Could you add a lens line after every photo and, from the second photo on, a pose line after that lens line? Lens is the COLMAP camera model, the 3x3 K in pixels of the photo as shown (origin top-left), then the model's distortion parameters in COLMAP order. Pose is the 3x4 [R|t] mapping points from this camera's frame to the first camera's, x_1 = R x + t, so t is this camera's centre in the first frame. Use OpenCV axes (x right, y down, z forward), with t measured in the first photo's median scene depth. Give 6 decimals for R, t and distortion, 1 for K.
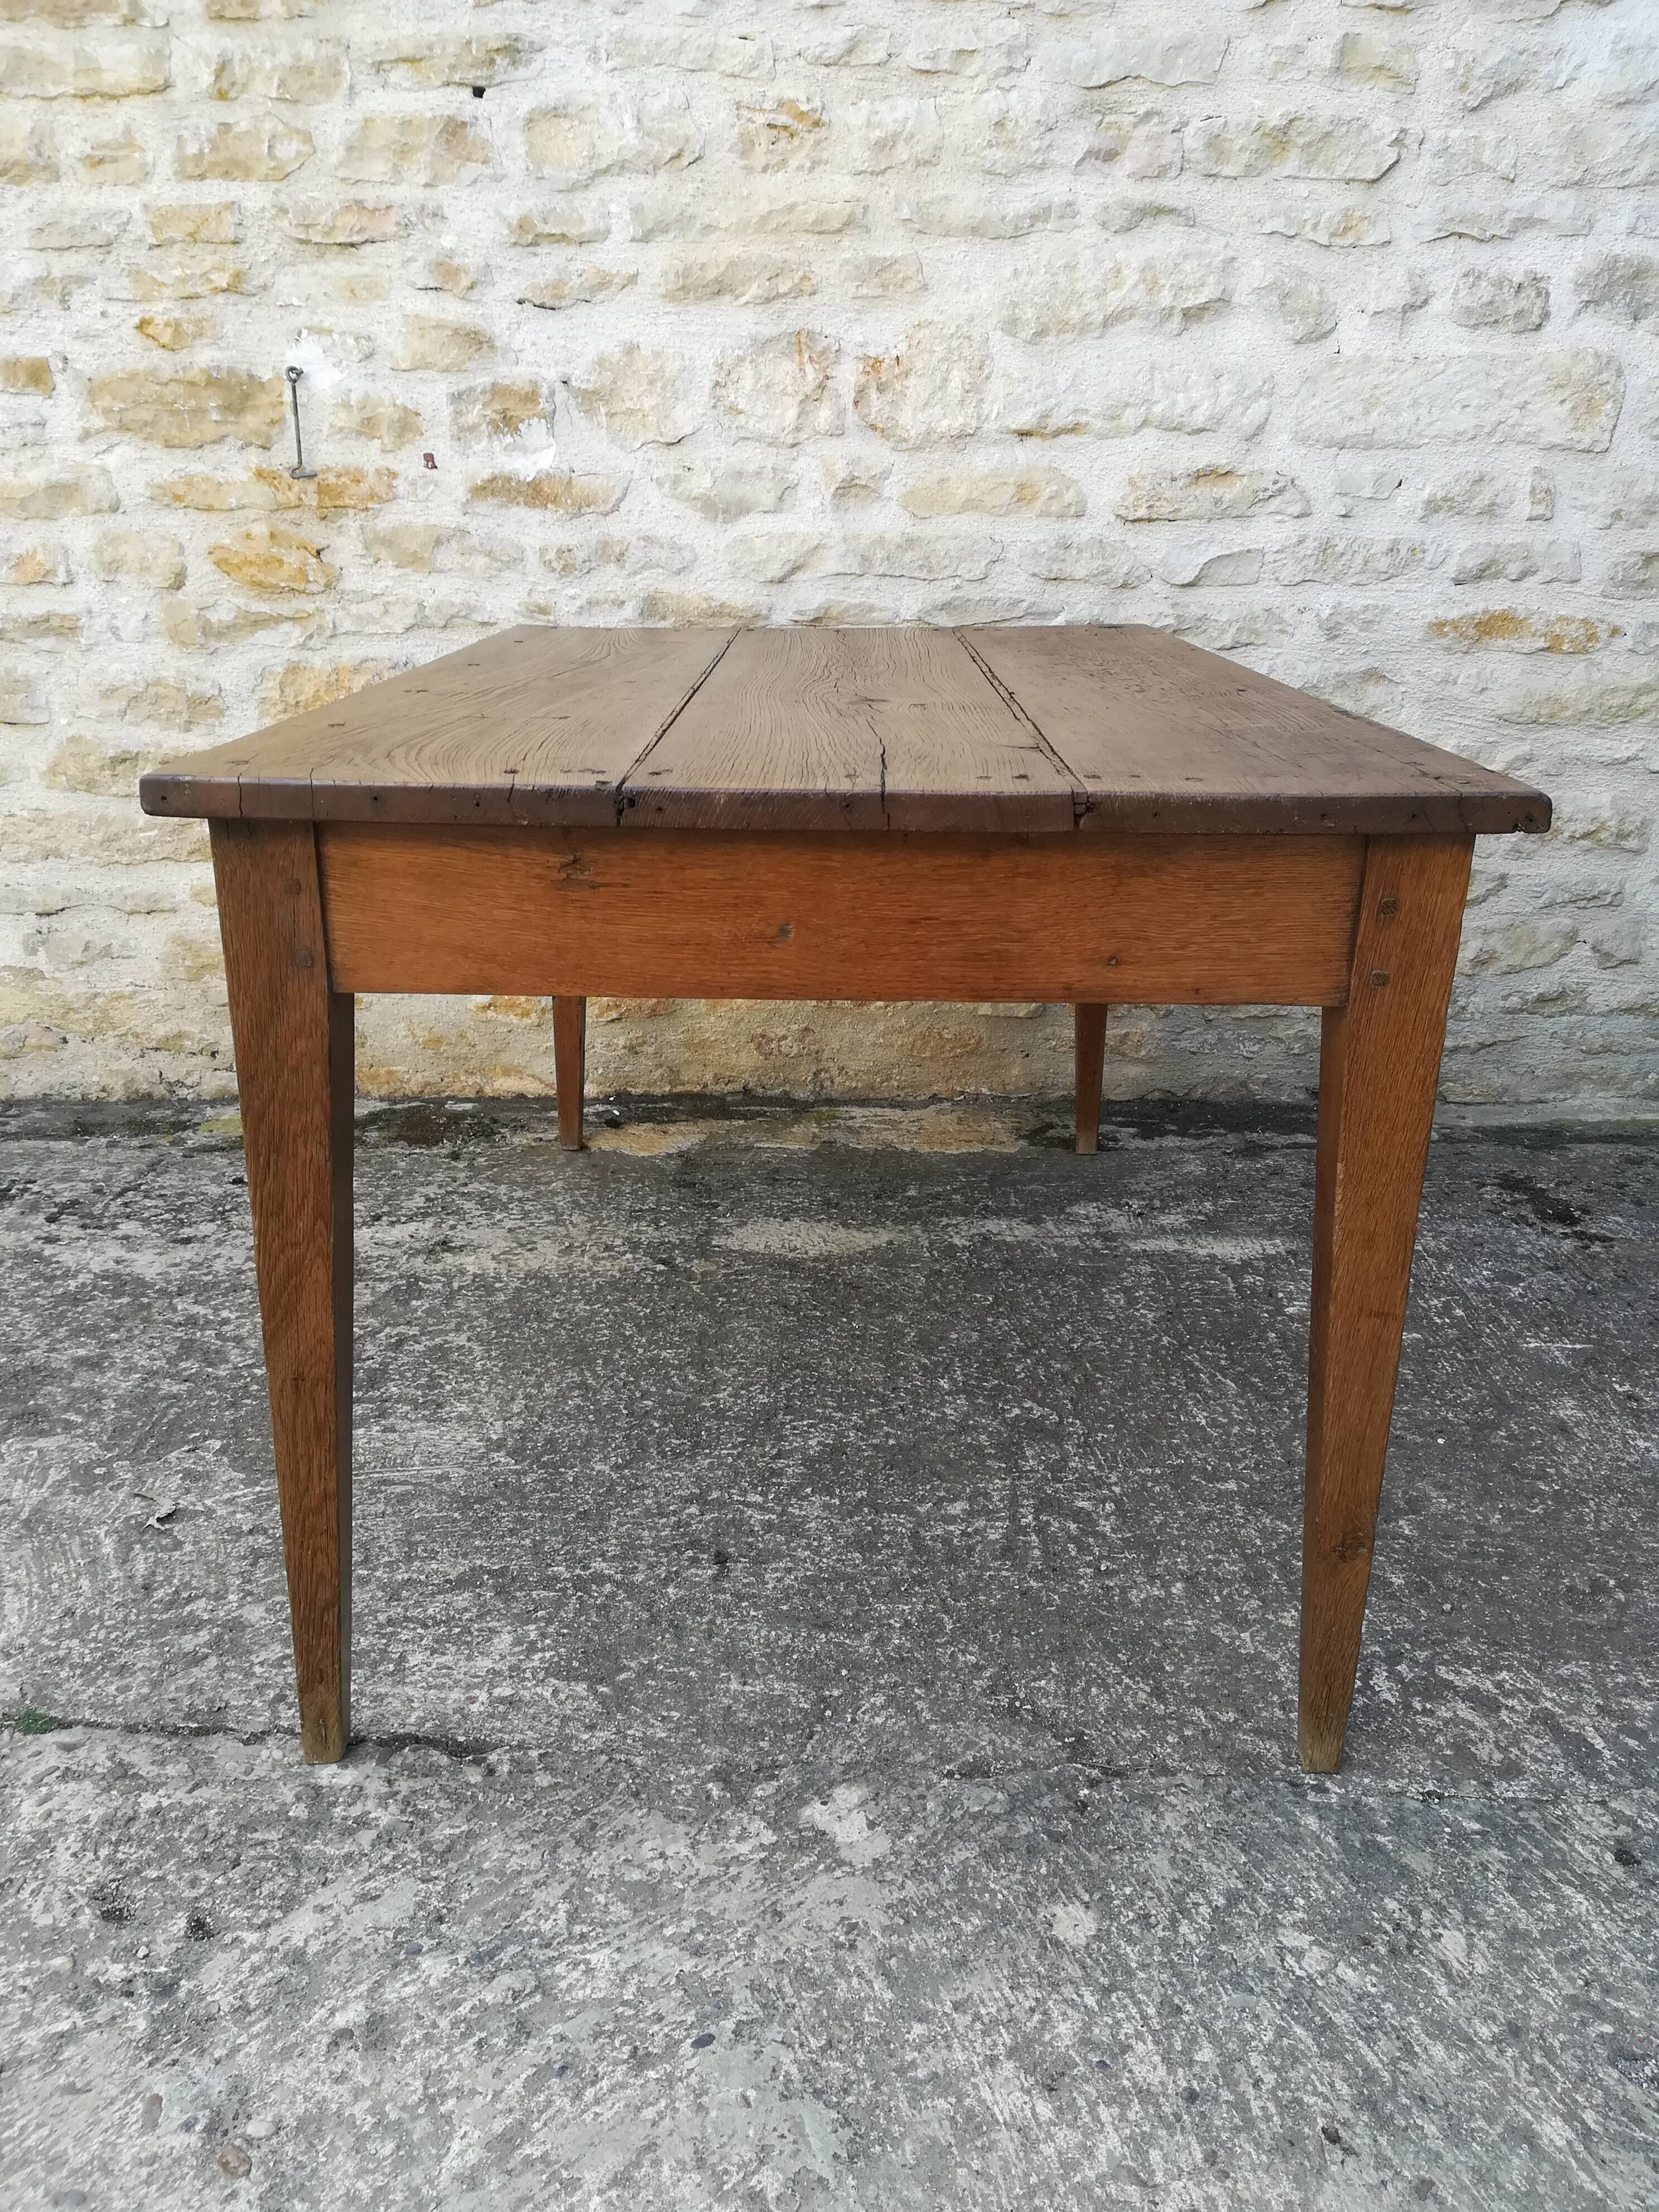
lens RADIAL K [[1710.7, 0, 819.1], [0, 1710.7, 1114.9], [0, 0, 1]] dist [0.050776, -0.072579]
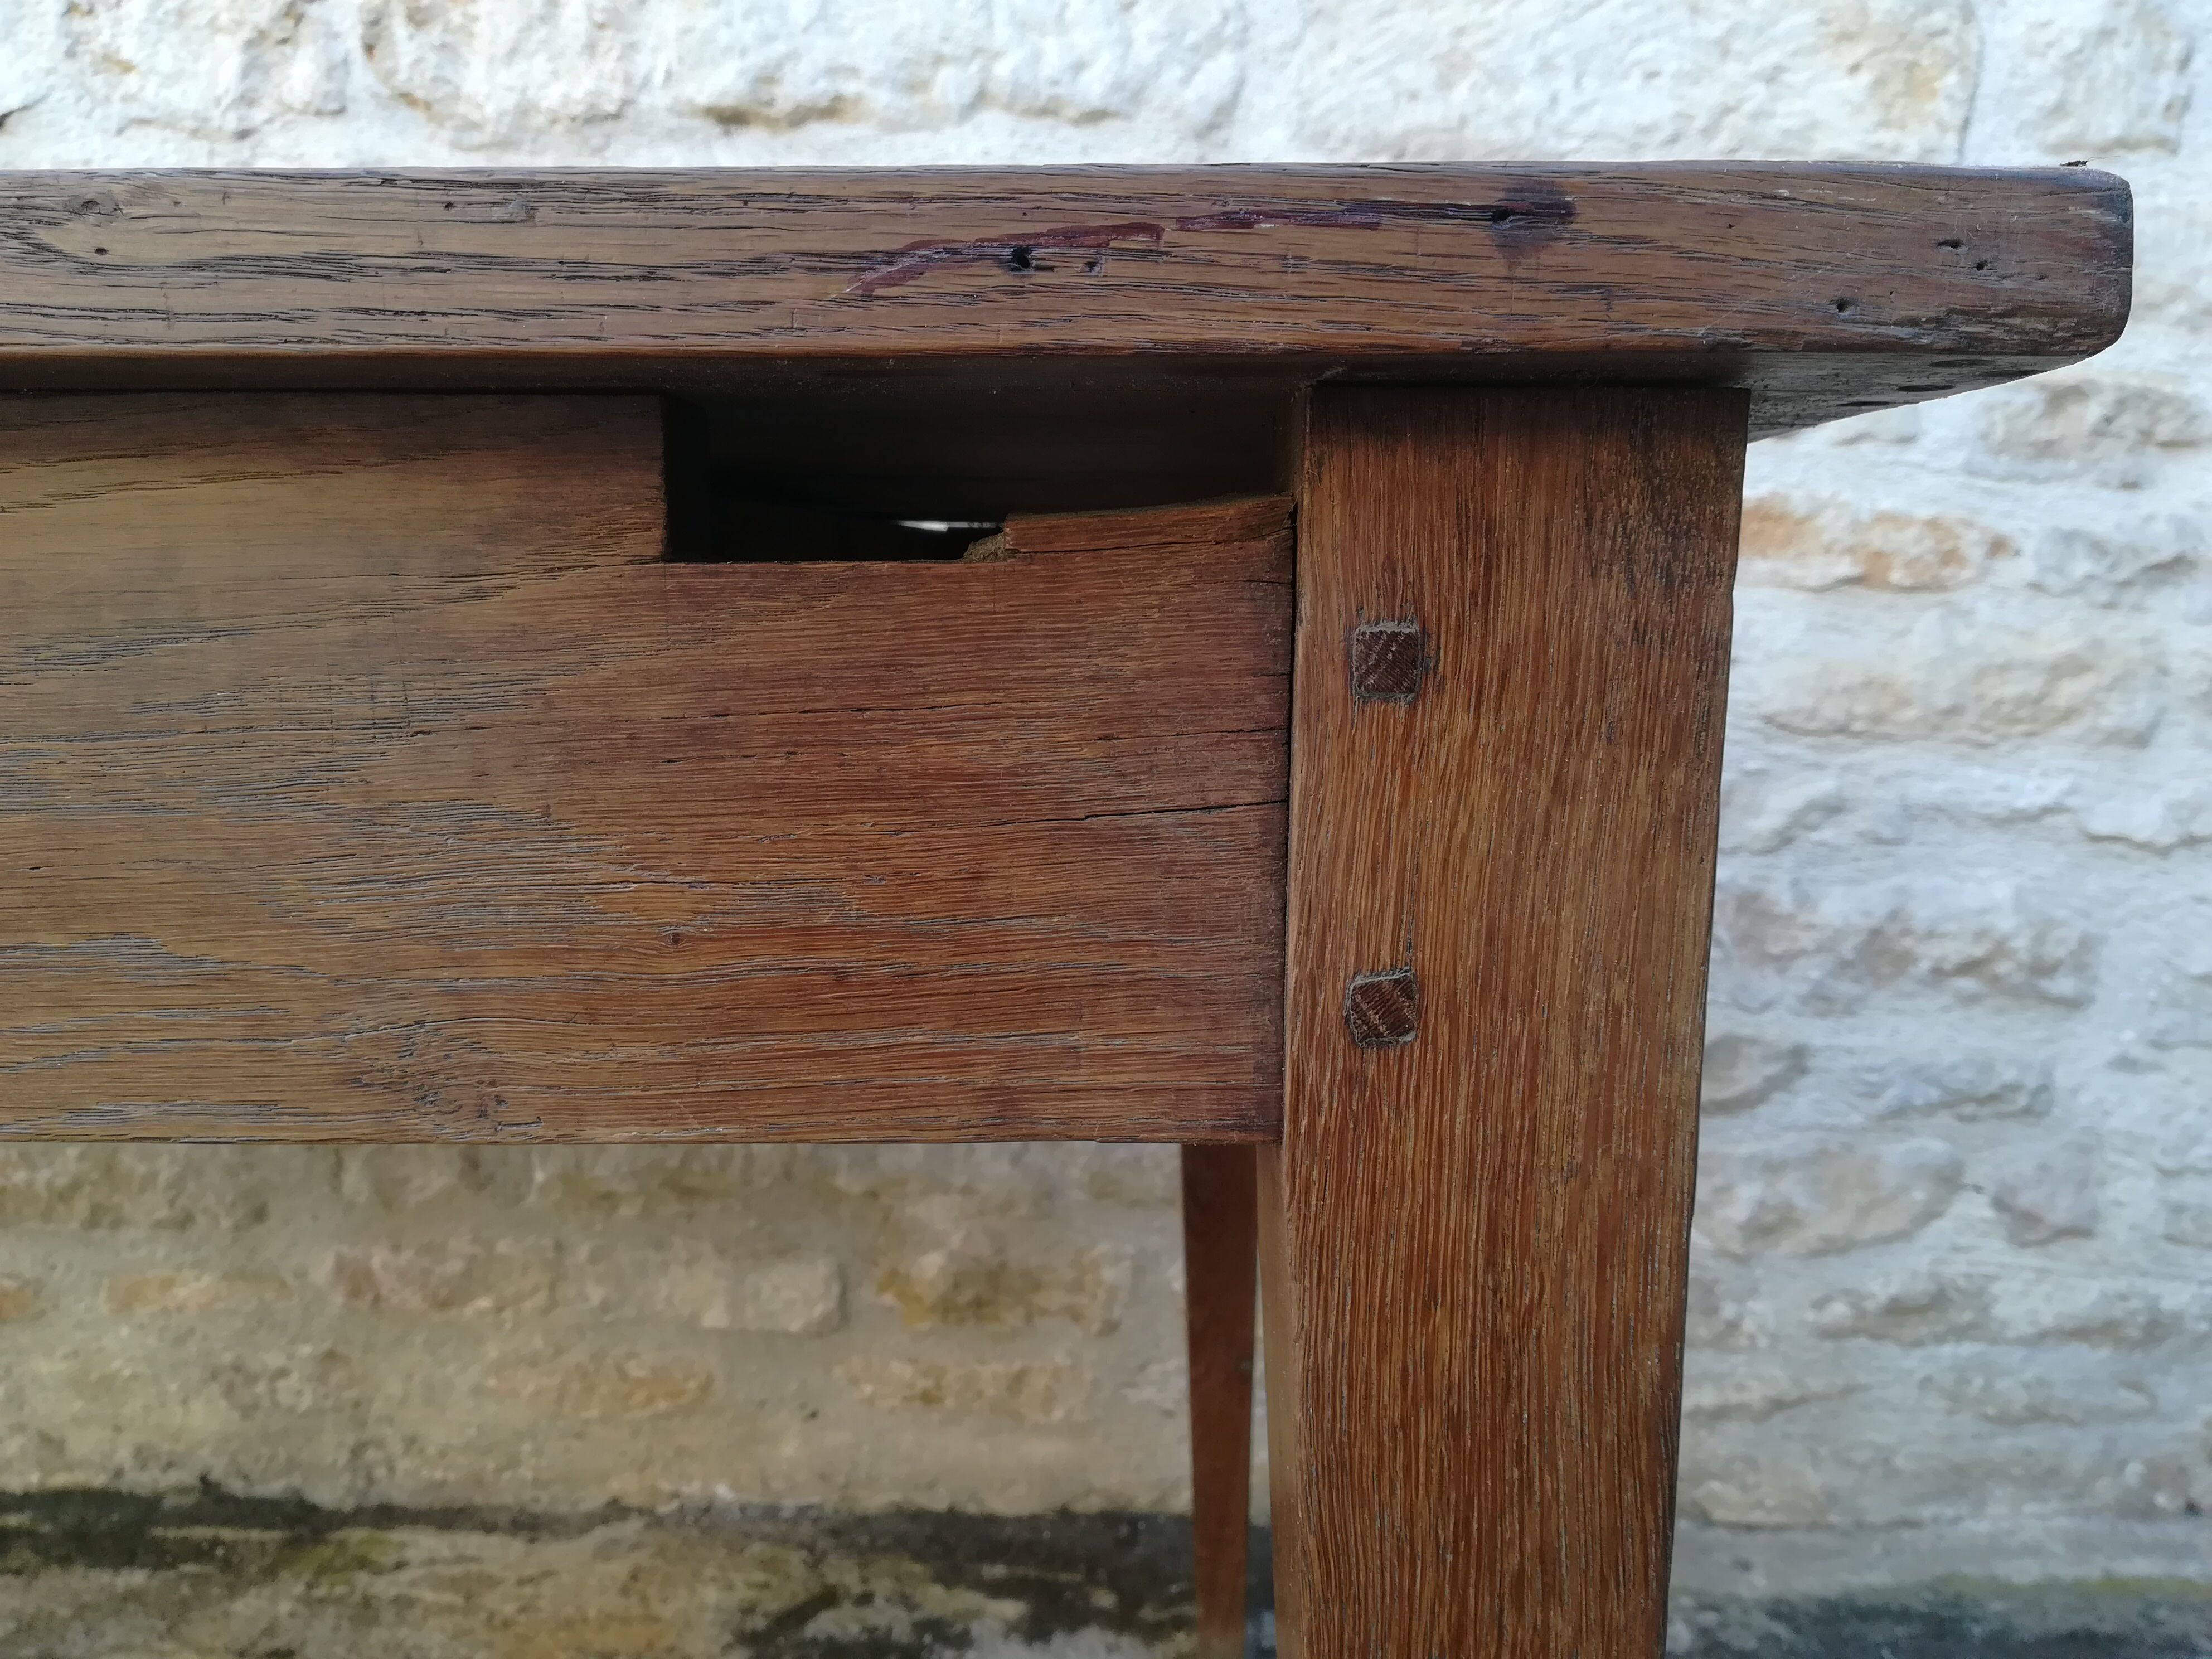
lens RADIAL K [[1725.8, 0, 1109.2], [0, 1725.8, 847.5], [0, 0, 1]] dist [0.051259, -0.083142]
pose [[0.999920, 0.011975, 0.004008, 0.226057], [-0.010945, 0.980170, -0.197854, -0.106540], [-0.006298, 0.197794, 0.980223, 0.574907]]
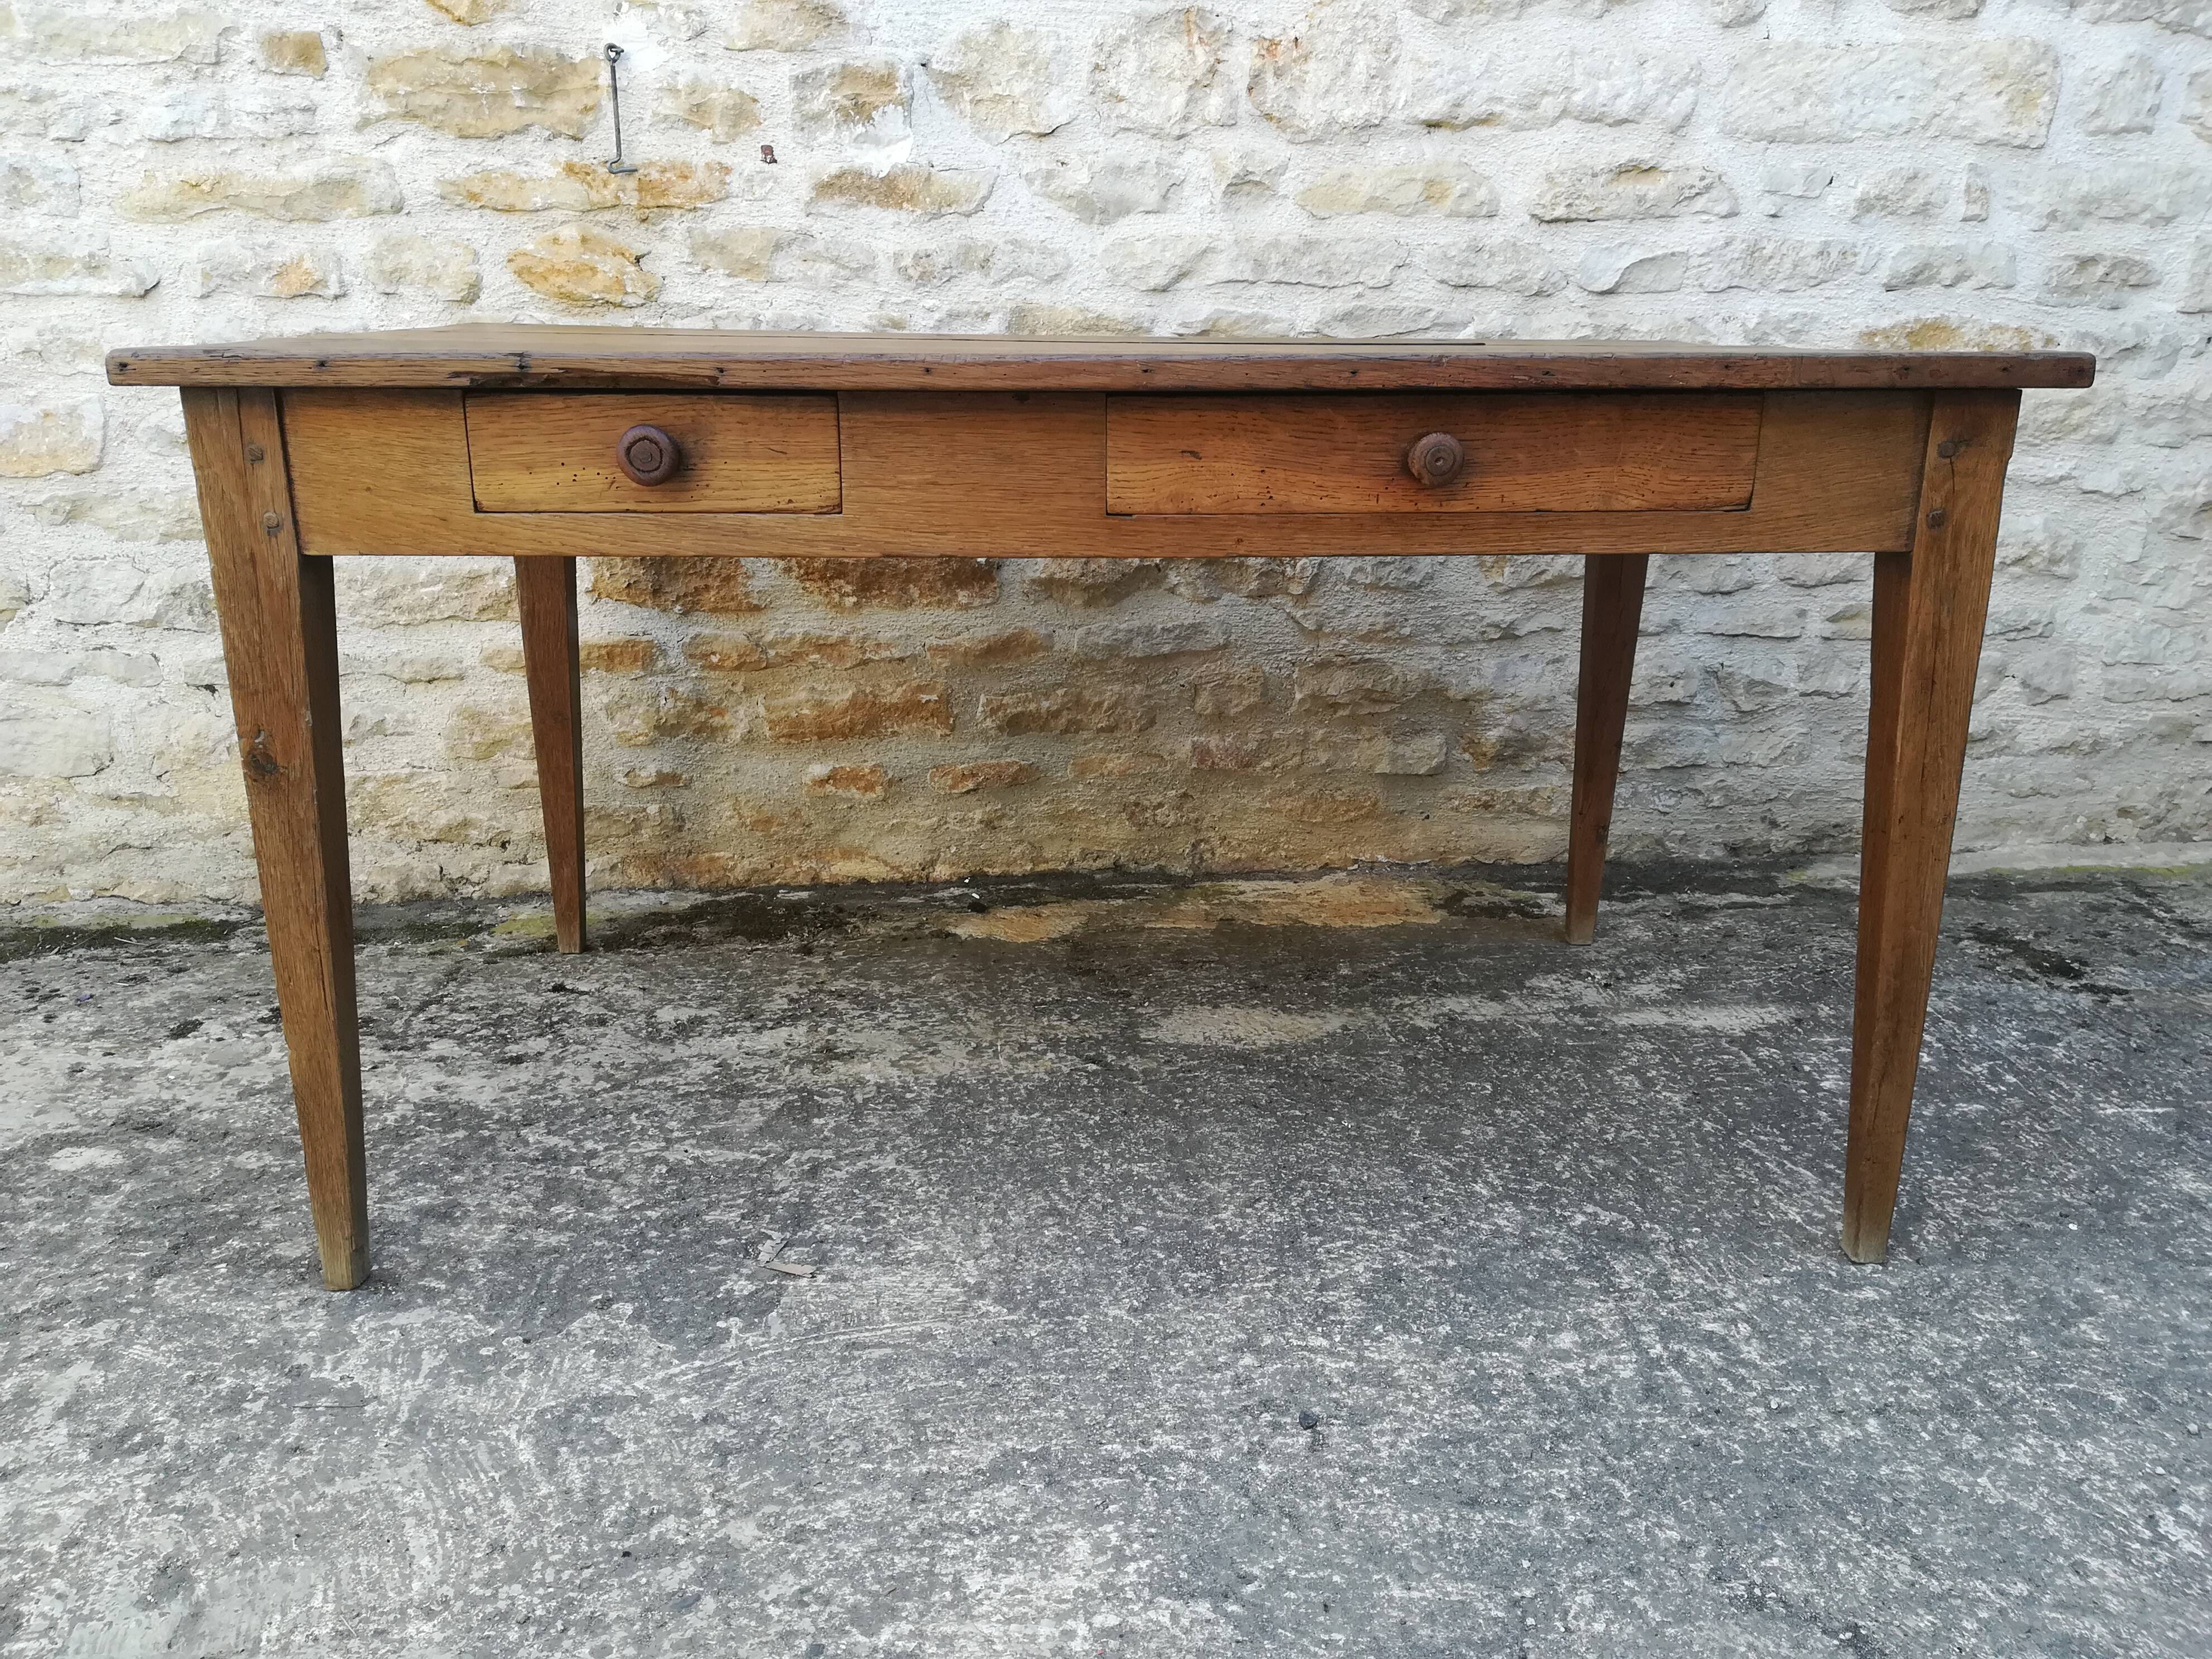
lens RADIAL K [[1710.7, 0, 1113.8], [0, 1710.7, 849.9], [0, 0, 1]] dist [0.050776, -0.072579]
pose [[0.995731, -0.031980, 0.086582, -0.139085], [0.035411, 0.998635, -0.038390, 0.012963], [-0.085236, 0.041292, 0.995505, 0.130804]]
